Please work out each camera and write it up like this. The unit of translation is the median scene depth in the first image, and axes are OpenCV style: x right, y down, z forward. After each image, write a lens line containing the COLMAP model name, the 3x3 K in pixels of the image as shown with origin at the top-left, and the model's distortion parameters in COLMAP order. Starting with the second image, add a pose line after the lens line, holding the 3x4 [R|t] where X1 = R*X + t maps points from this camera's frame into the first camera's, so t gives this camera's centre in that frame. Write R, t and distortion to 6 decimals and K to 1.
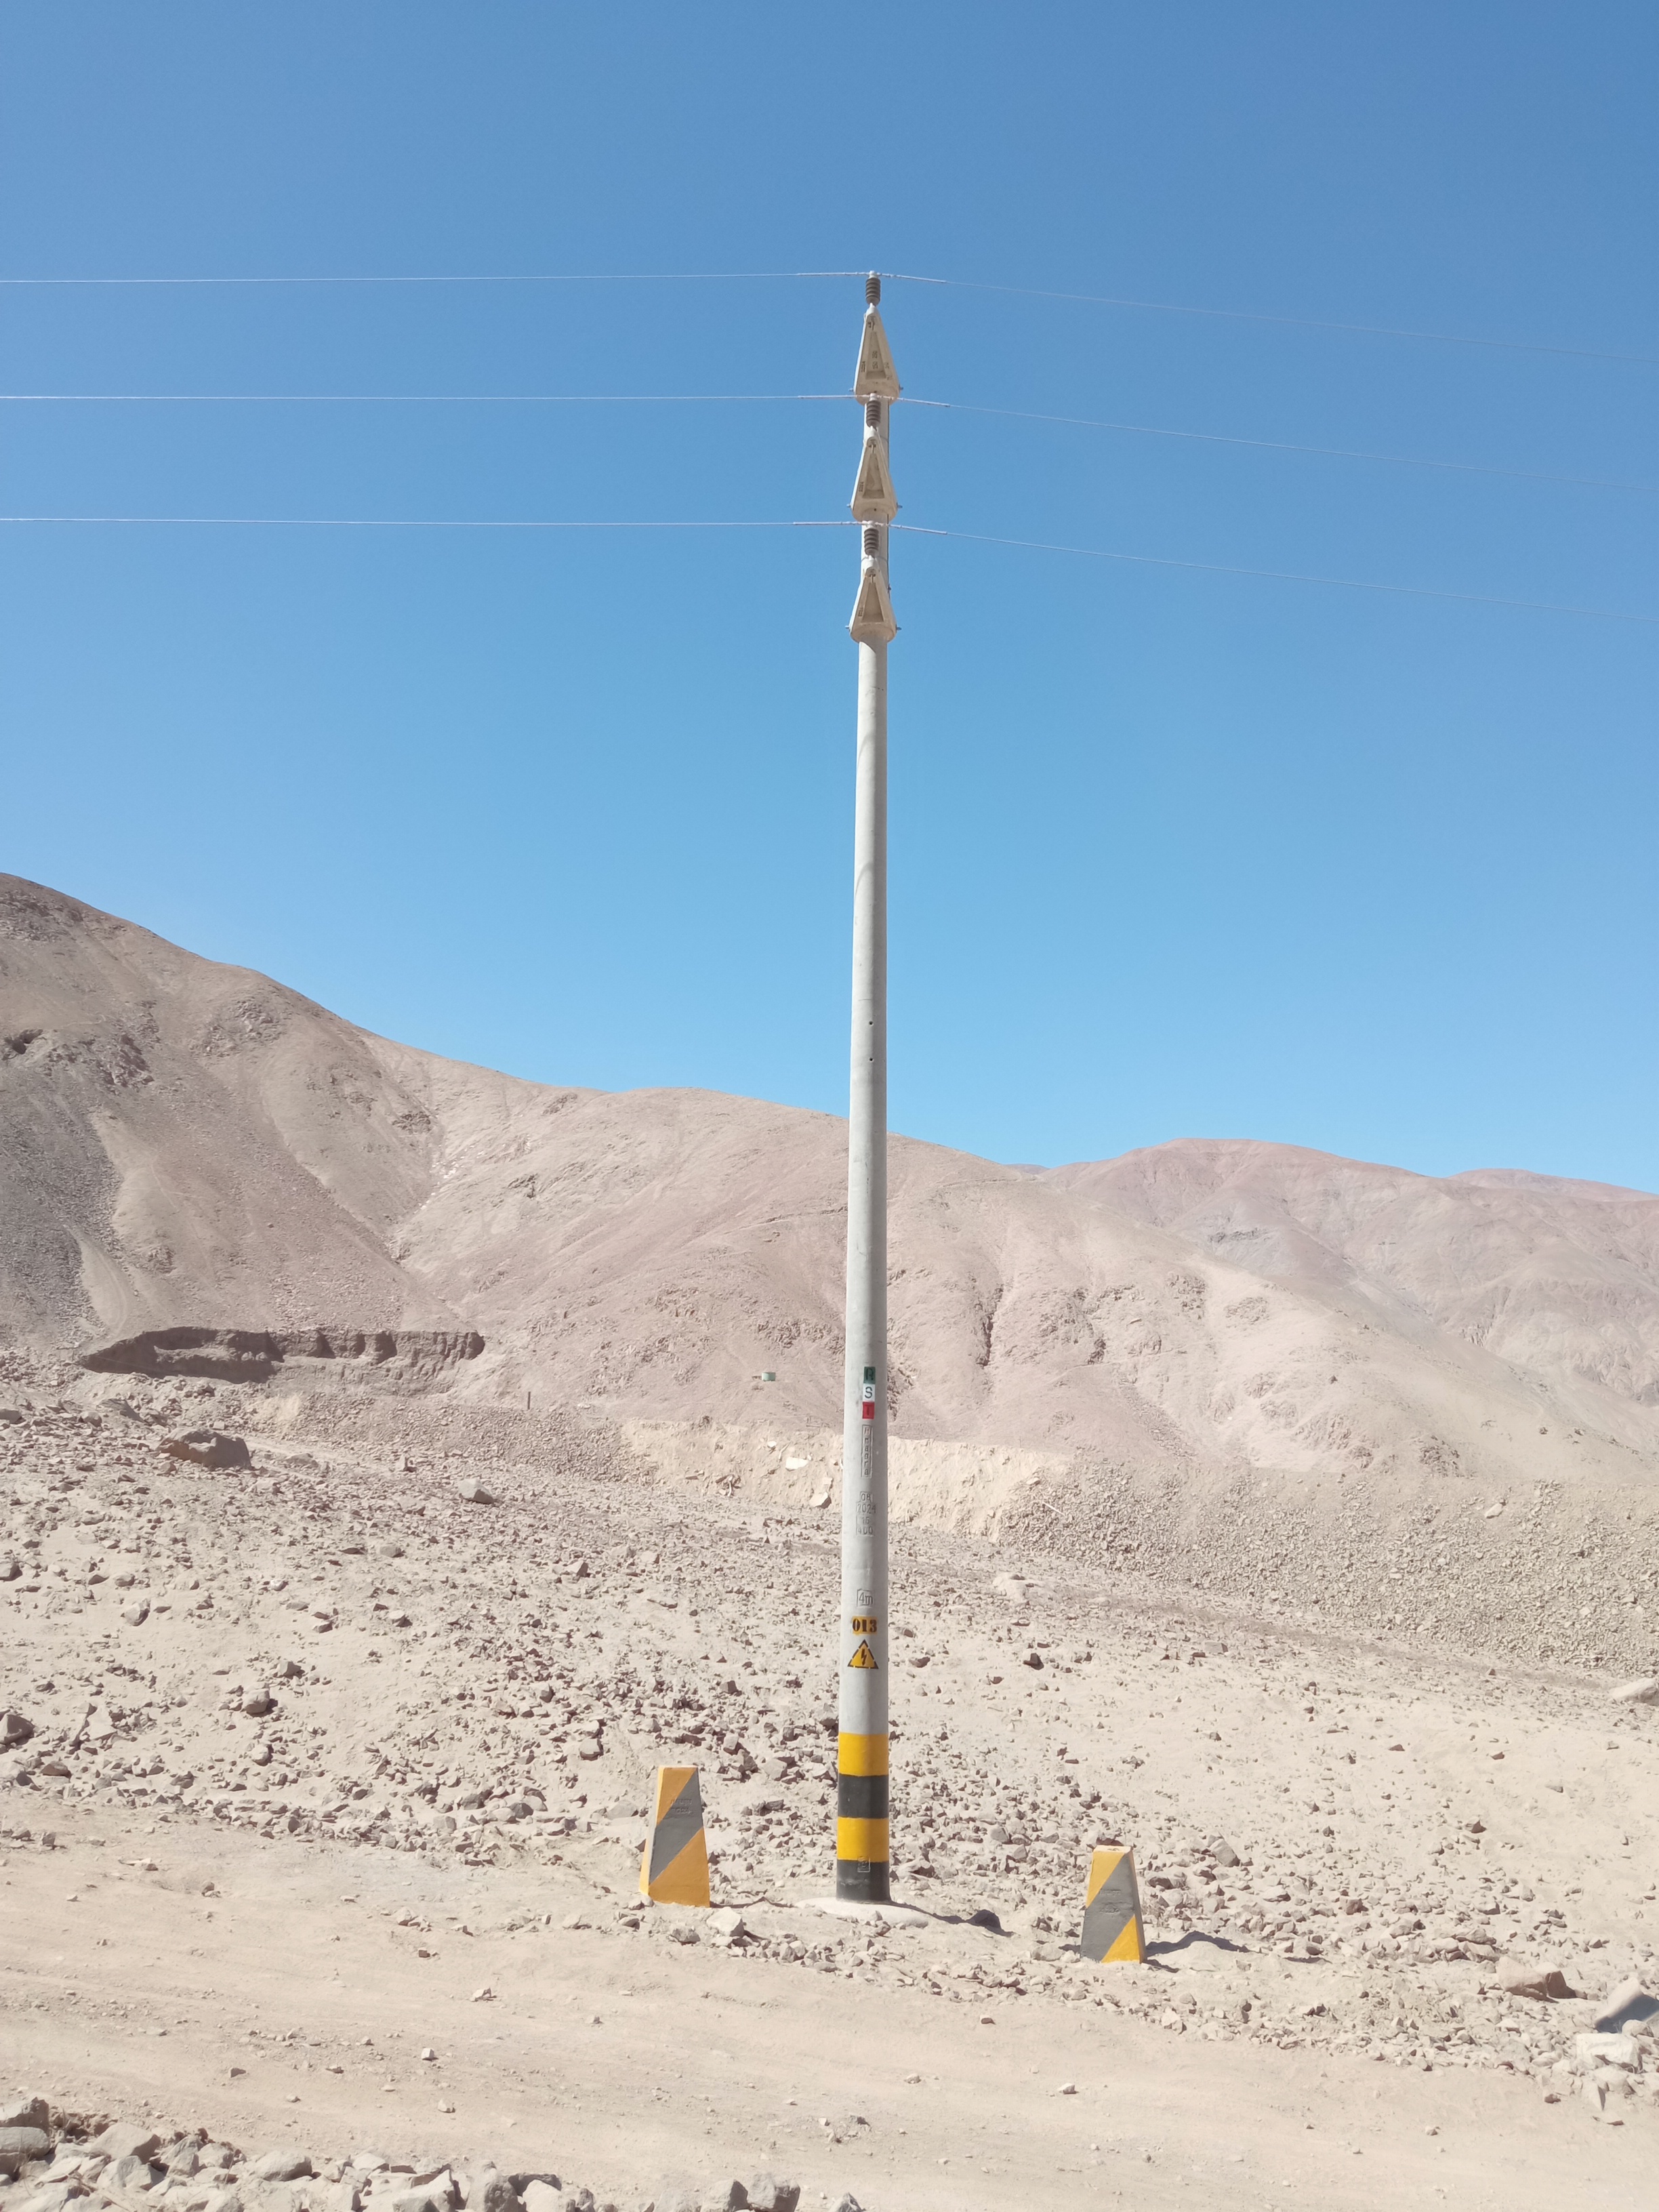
lens RADIAL K [[1802.0, 0, 826.0], [0, 1802.0, 1097.8], [0, 0, 1]] dist [0.139463, -0.272783]
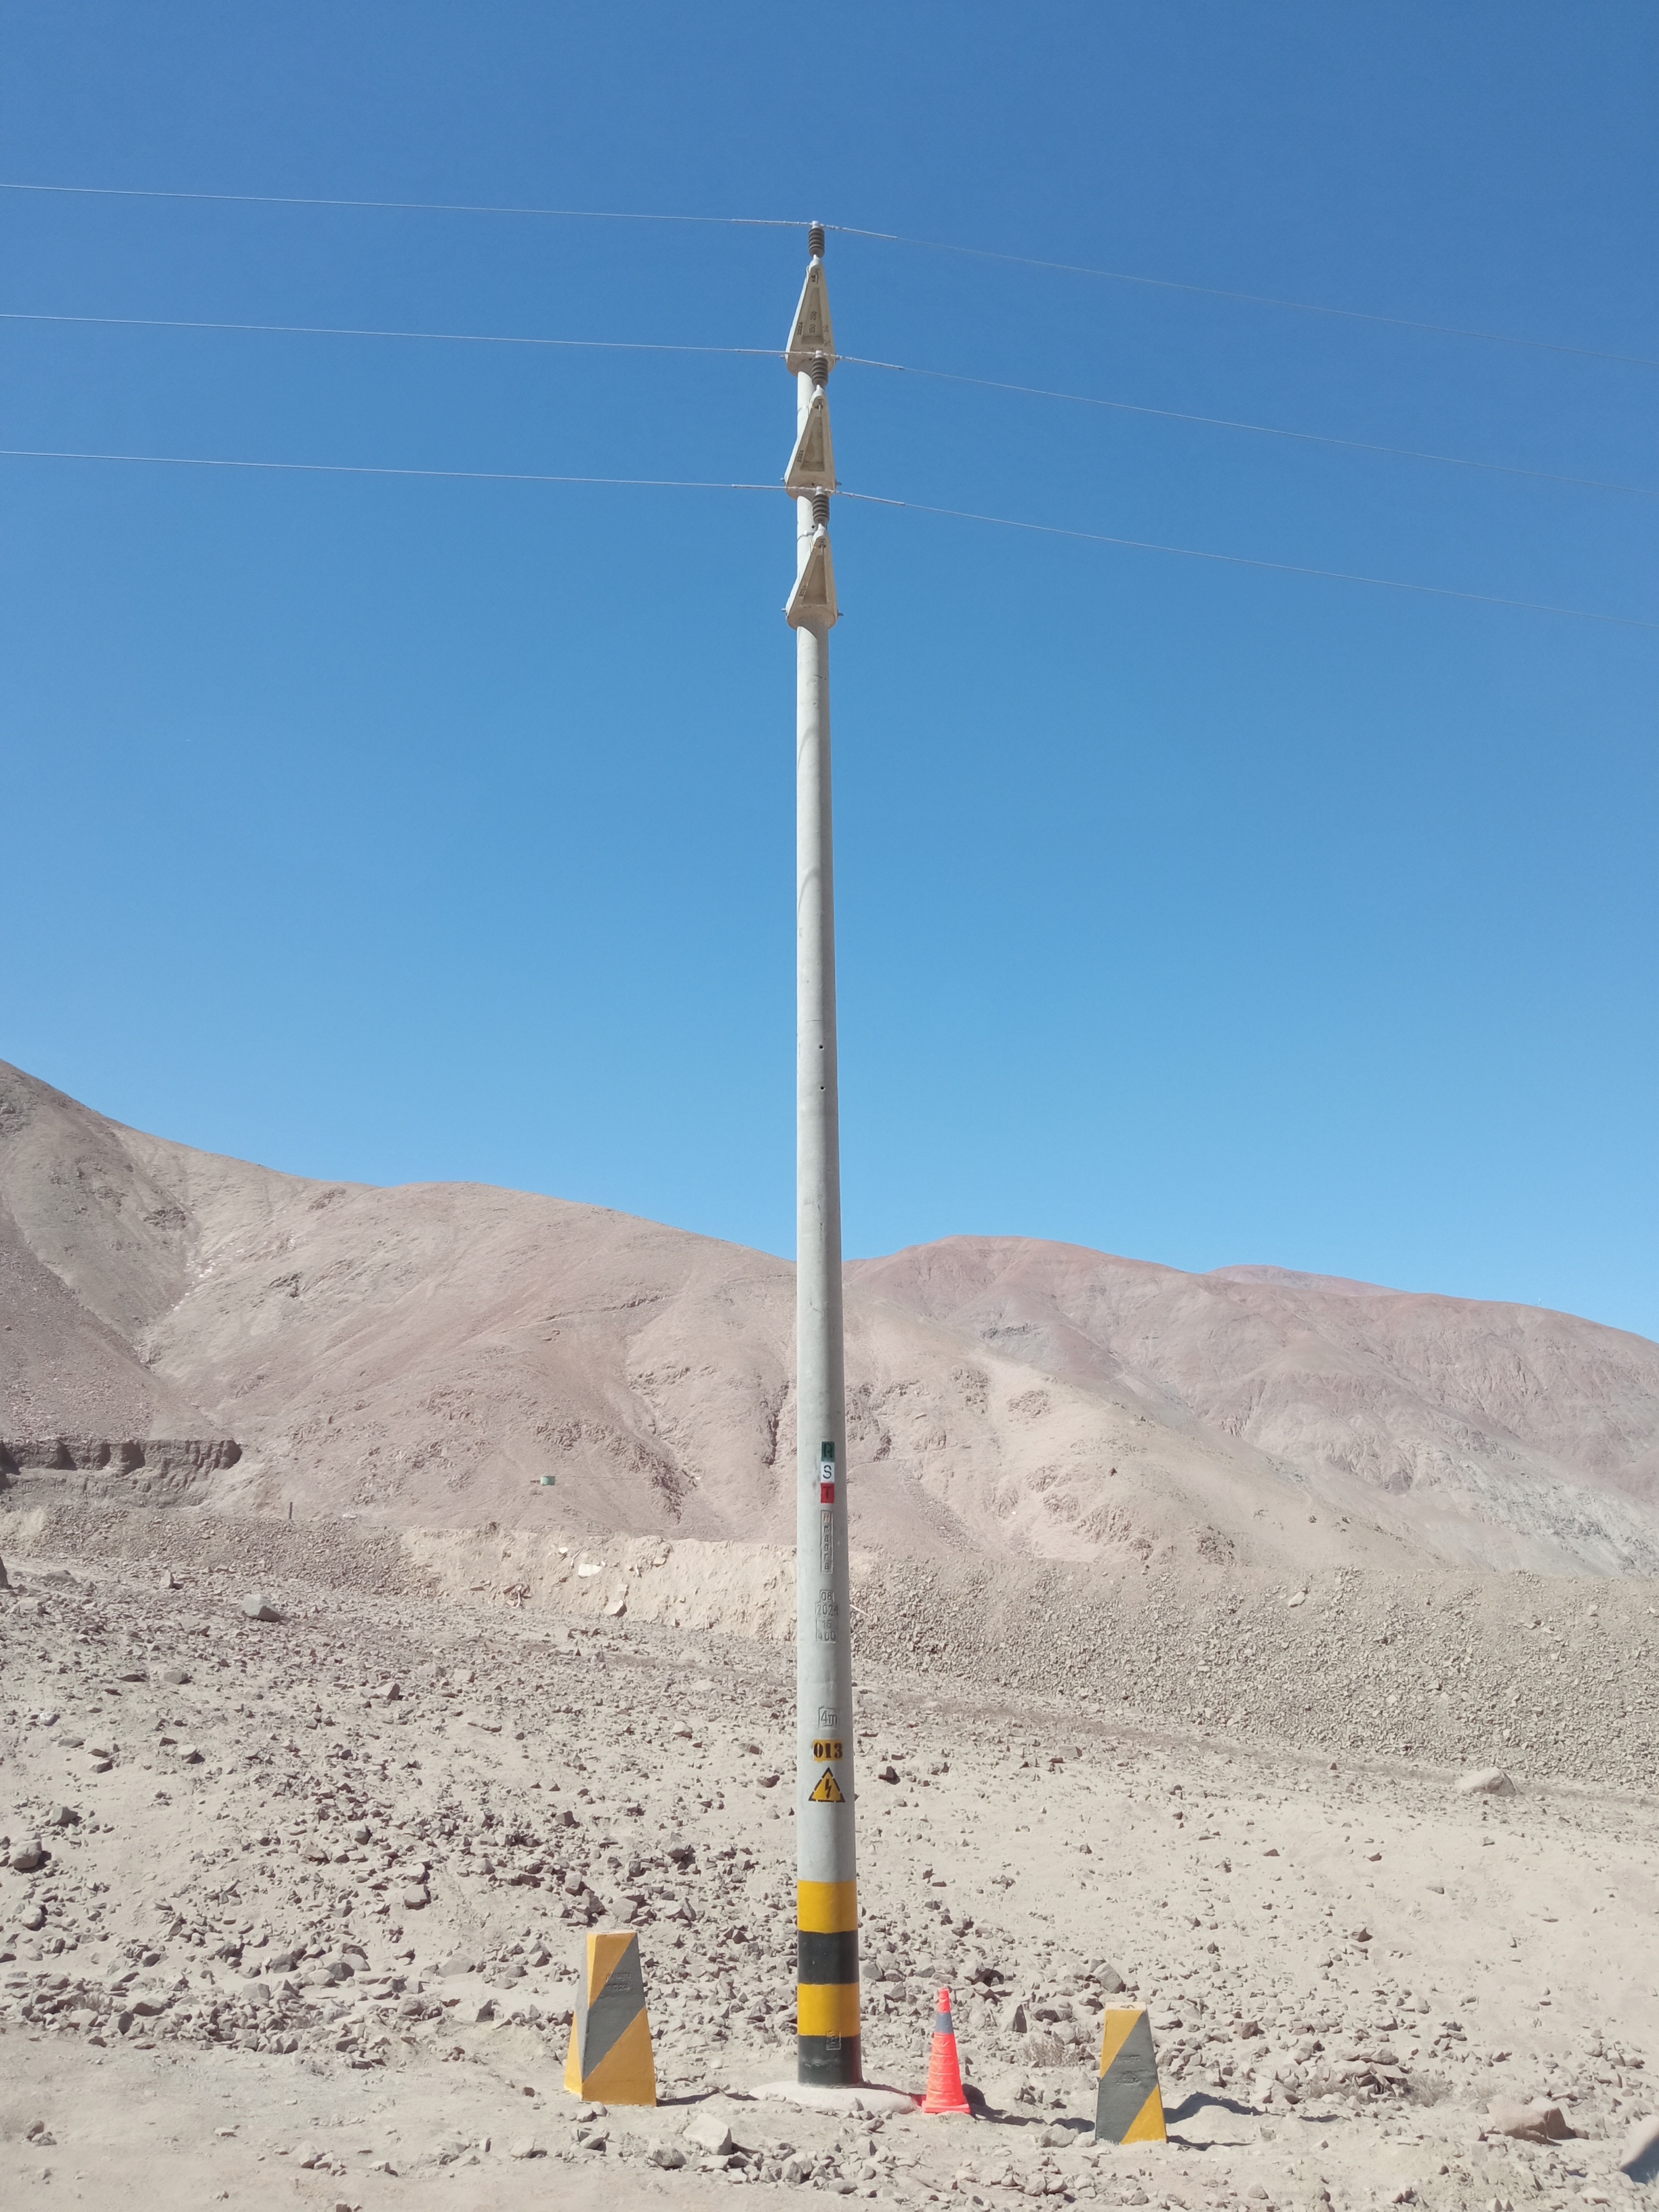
lens RADIAL K [[1805.1, 0, 826.5], [0, 1805.1, 1094.2], [0, 0, 1]] dist [0.118466, -0.226430]
pose [[0.992341, 0.009064, 0.123193, -0.041278], [-0.002185, 0.998436, -0.055865, 0.015815], [-0.123506, 0.055168, 0.990809, 0.068276]]
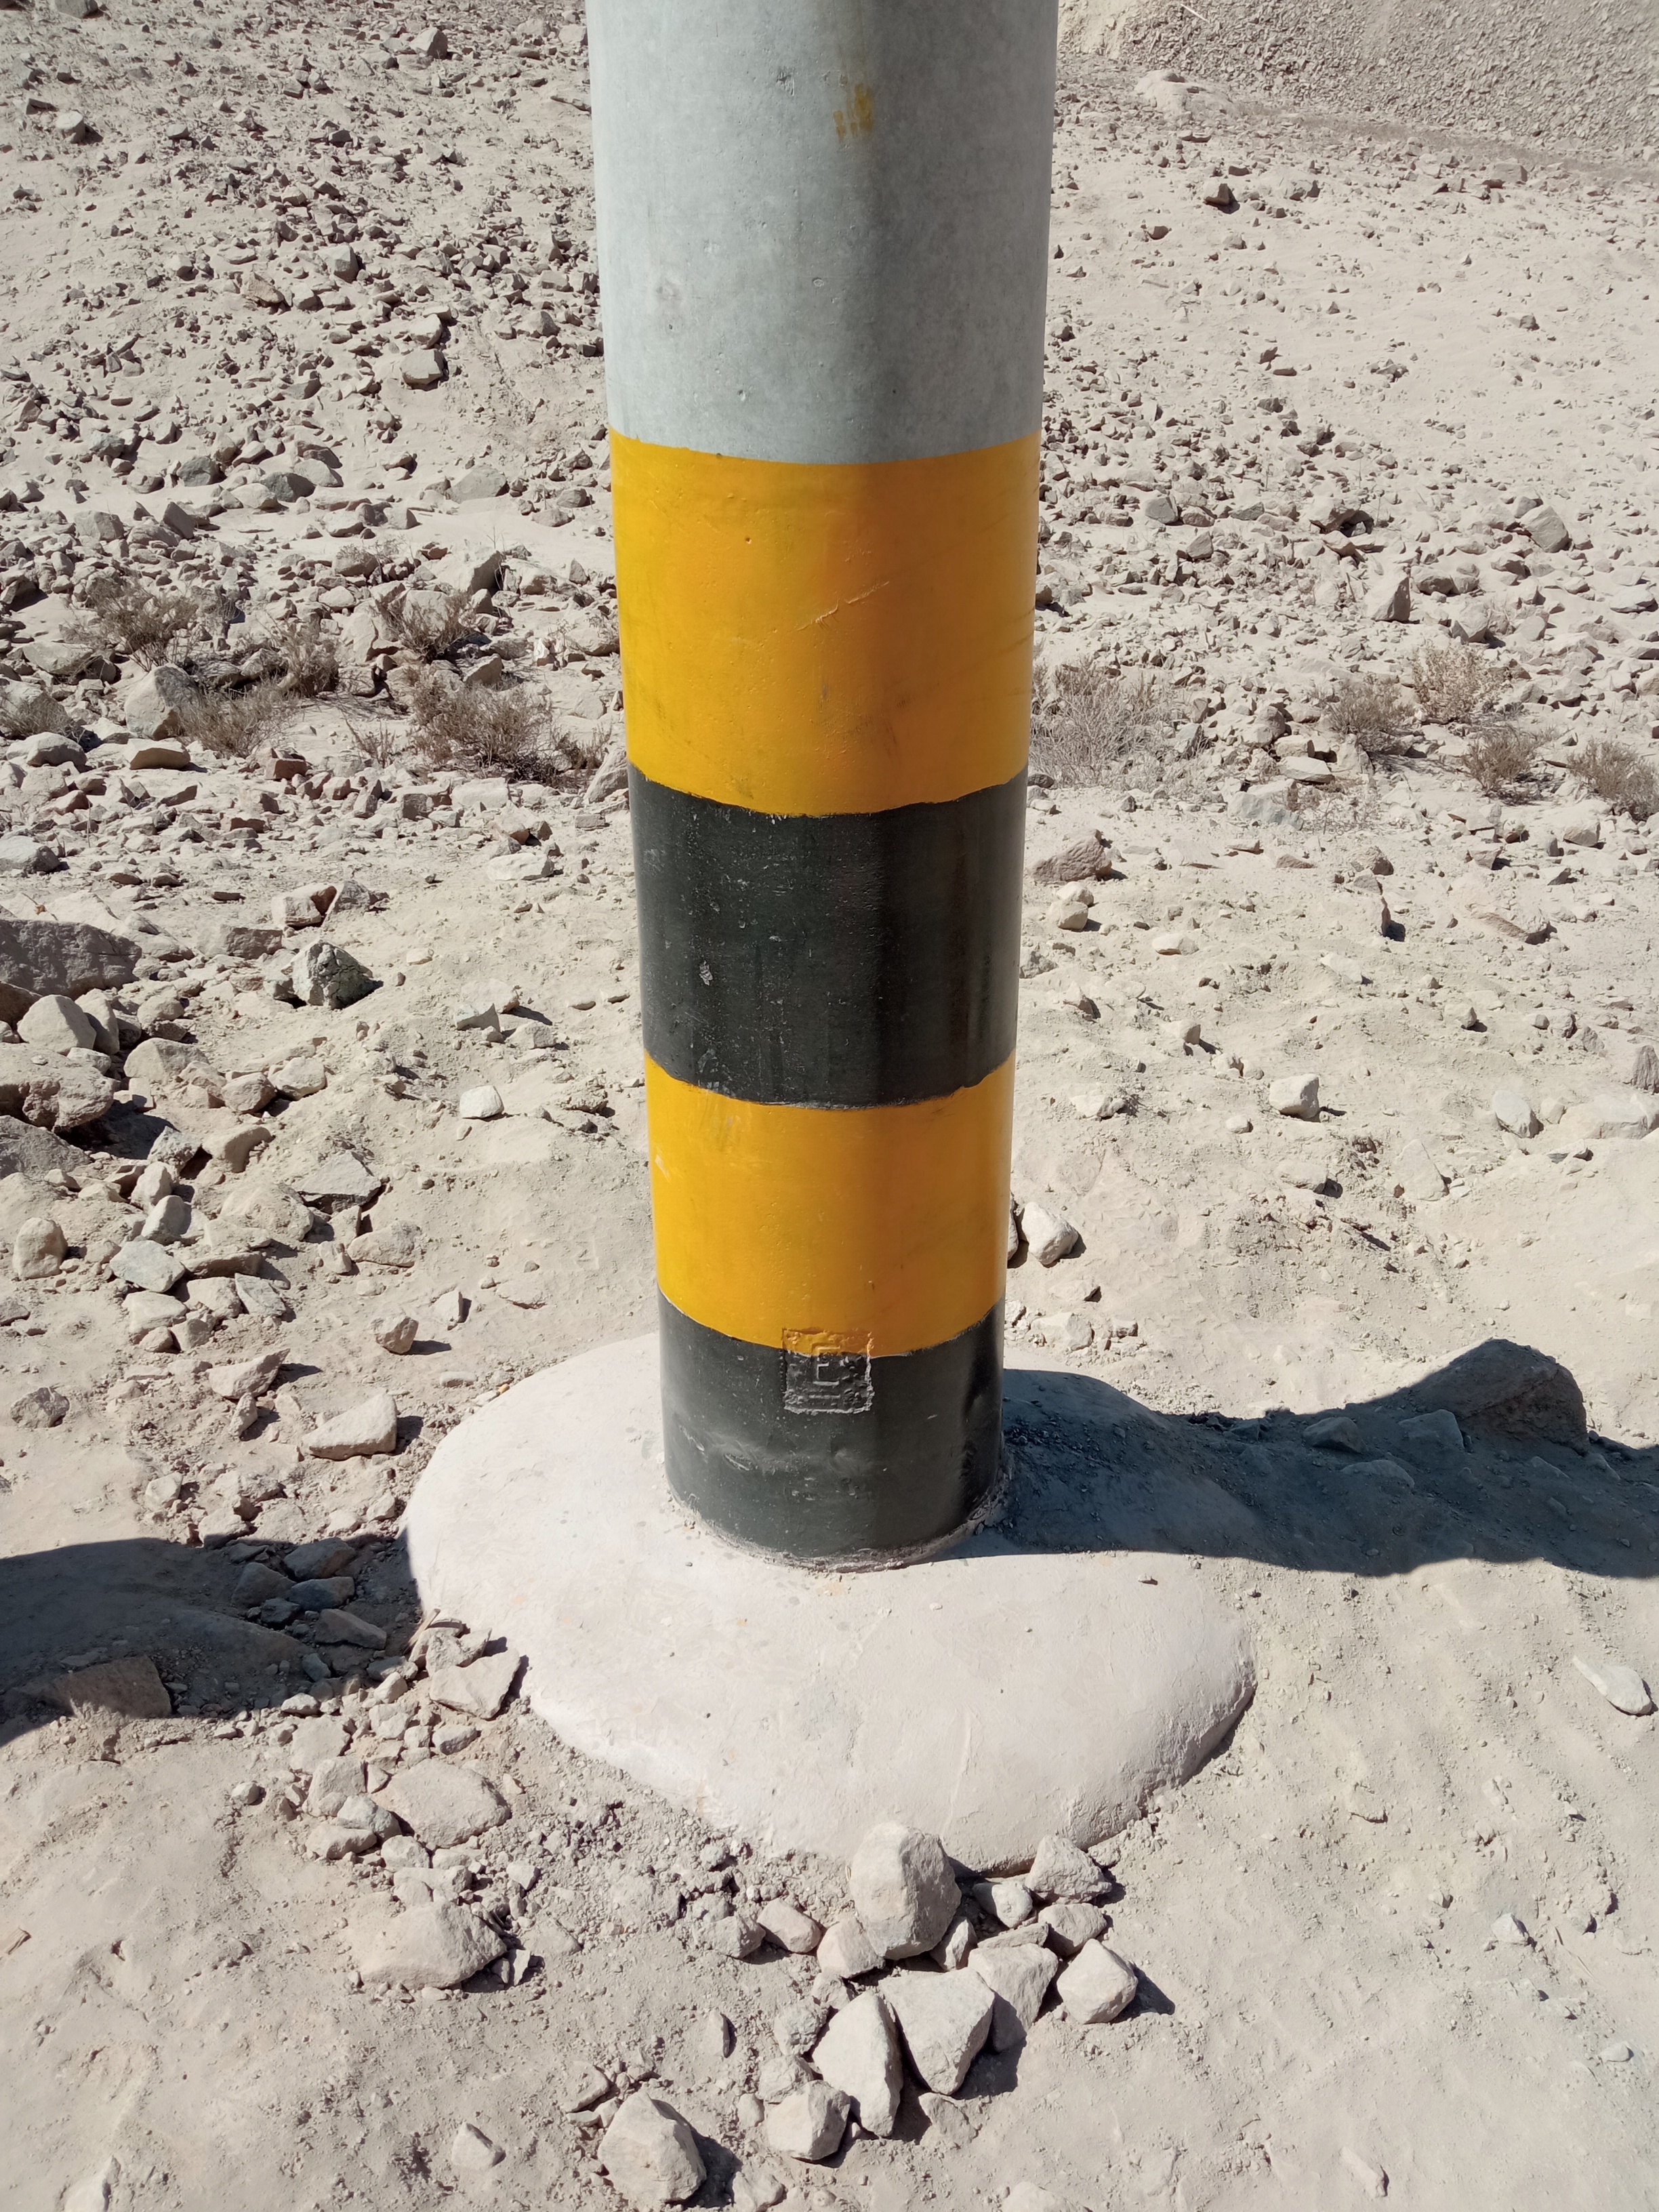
lens RADIAL K [[1804.2, 0, 825.0], [0, 1804.2, 1112.5], [0, 0, 1]] dist [0.085216, -0.145203]
pose [[0.999196, 0.000832, -0.040076, 0.011844], [0.026523, 0.735903, 0.676568, 0.143054], [0.030055, -0.677087, 0.735289, 0.420314]]
